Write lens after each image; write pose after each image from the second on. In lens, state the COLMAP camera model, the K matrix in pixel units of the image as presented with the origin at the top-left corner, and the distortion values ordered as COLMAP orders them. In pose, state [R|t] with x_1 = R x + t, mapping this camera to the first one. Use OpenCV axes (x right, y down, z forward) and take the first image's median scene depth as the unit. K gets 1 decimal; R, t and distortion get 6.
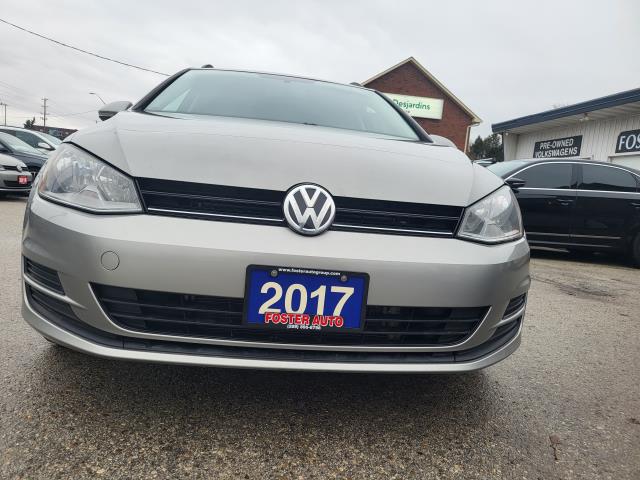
lens RADIAL K [[470.0, 0, 322.4], [0, 470.0, 239.0], [0, 0, 1]] dist [0.054355, -0.043784]
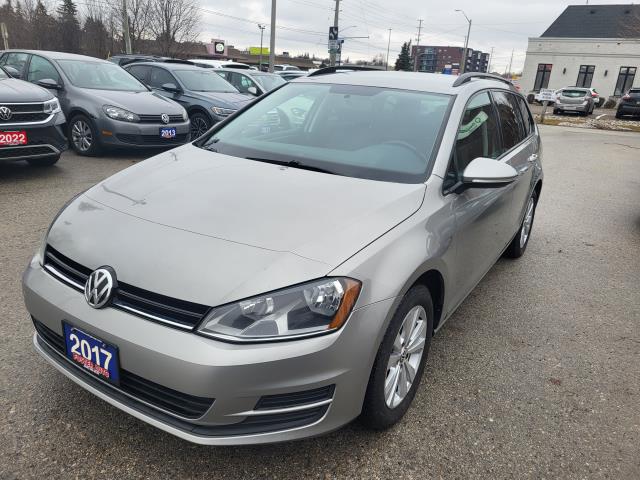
lens RADIAL K [[470.0, 0, 322.4], [0, 470.0, 239.0], [0, 0, 1]] dist [0.054355, -0.043784]
pose [[0.785919, 0.161909, -0.596756, 1.279347], [-0.069676, 0.982151, 0.174711, -0.489596], [0.614392, -0.095730, 0.783172, 0.342718]]
